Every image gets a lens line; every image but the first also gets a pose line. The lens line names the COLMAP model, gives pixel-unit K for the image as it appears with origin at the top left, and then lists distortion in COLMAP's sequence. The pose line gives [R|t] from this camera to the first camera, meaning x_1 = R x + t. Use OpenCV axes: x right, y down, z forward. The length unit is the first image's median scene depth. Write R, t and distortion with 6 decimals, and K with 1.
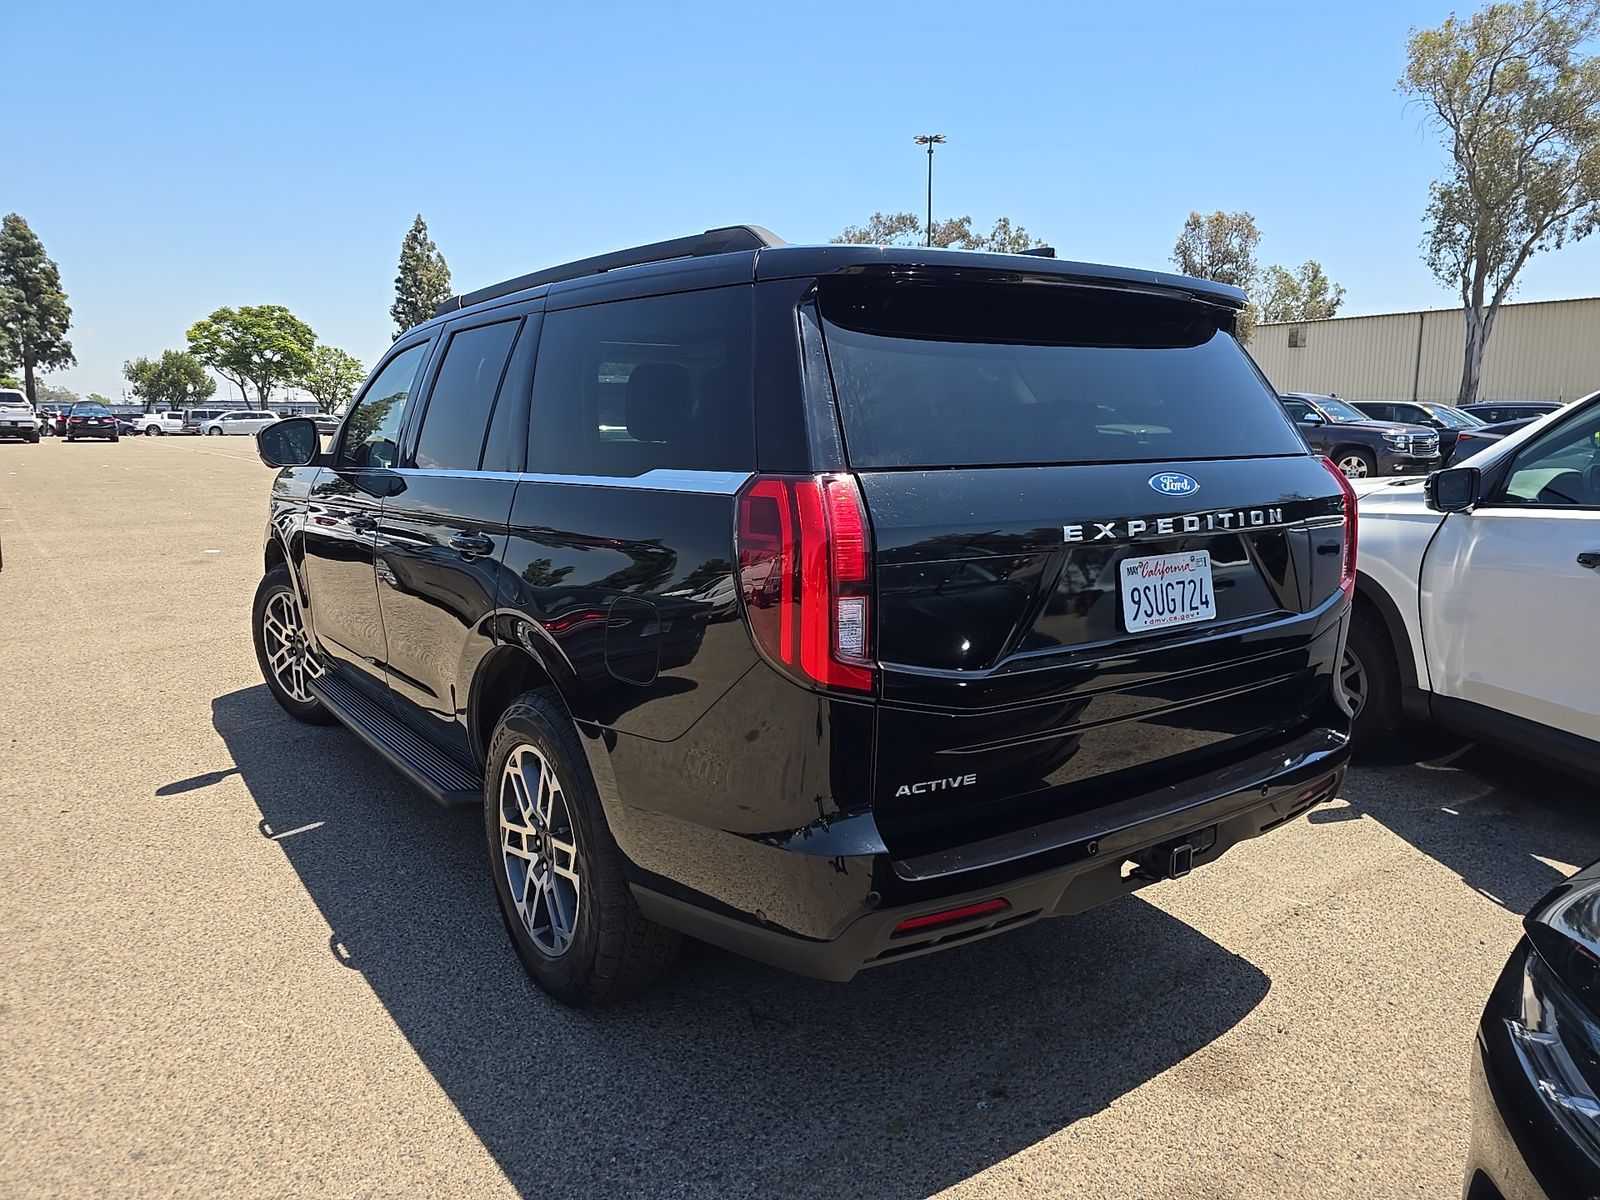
lens RADIAL K [[1037.4, 0, 800.0], [0, 1037.4, 600.0], [0, 0, 1]] dist [0.078801, -0.084645]
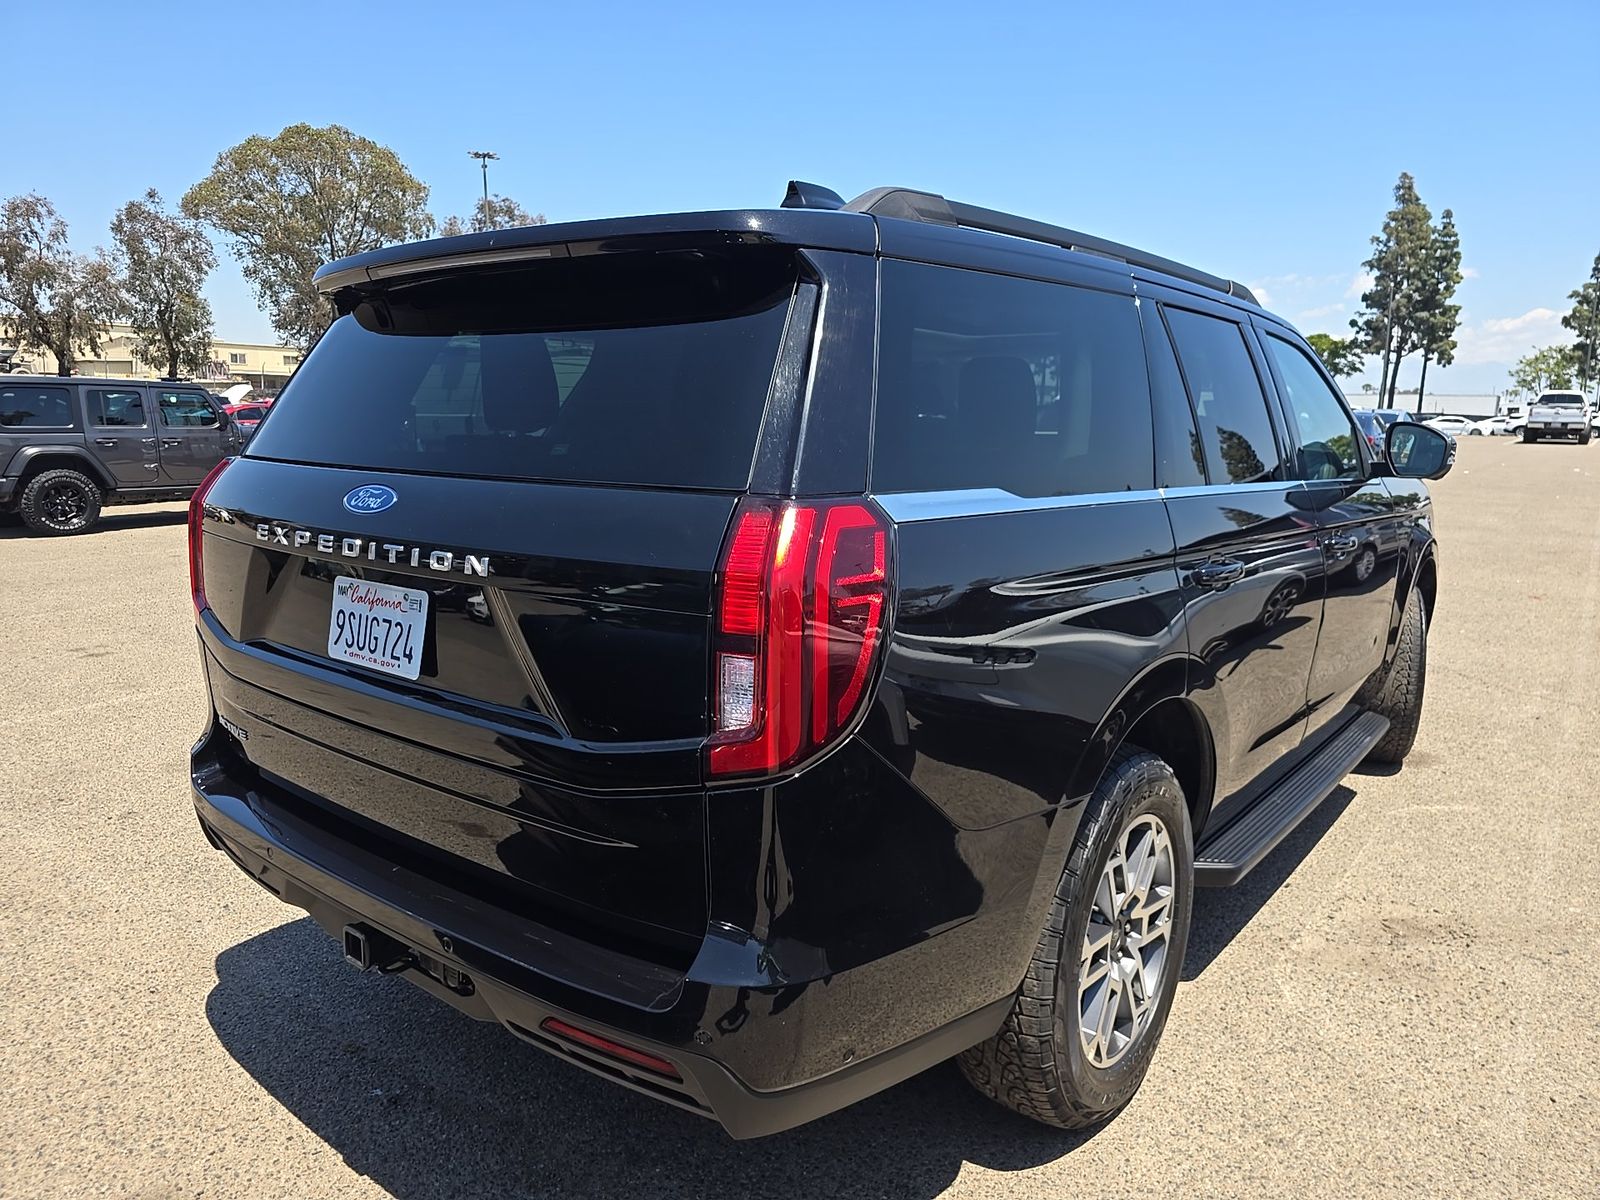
lens RADIAL K [[1053.3, 0, 800.0], [0, 1053.3, 600.0], [0, 0, 1]] dist [0.043871, -0.000294]
pose [[0.278138, 0.163551, -0.946515, 1.246591], [-0.168200, 0.978465, 0.119645, -0.188176], [0.945700, 0.125926, 0.299658, 1.062935]]
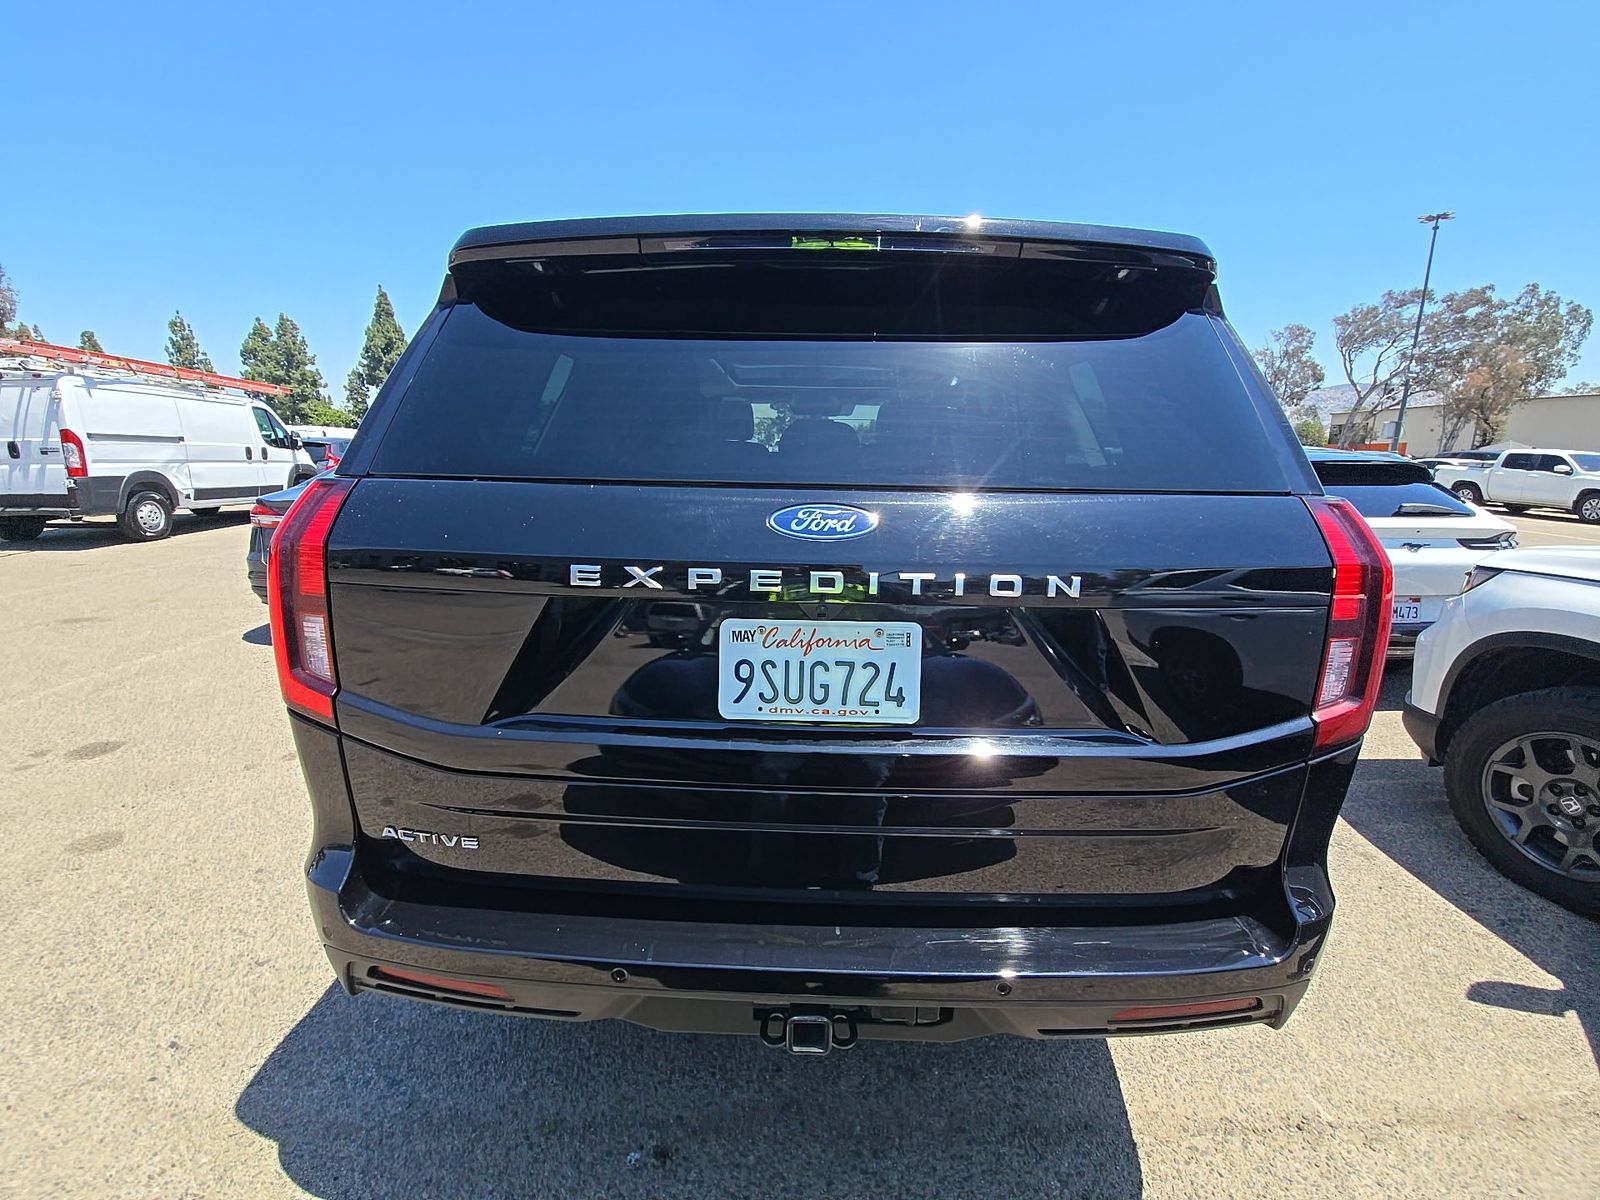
lens RADIAL K [[641.2, 0, 800.0], [0, 641.2, 600.0], [0, 0, 1]] dist [0.016773, -0.013700]
pose [[0.801661, 0.141215, -0.580860, 0.587356], [-0.115241, 0.989978, 0.081630, -0.091079], [0.586566, 0.001499, 0.809900, 0.639309]]
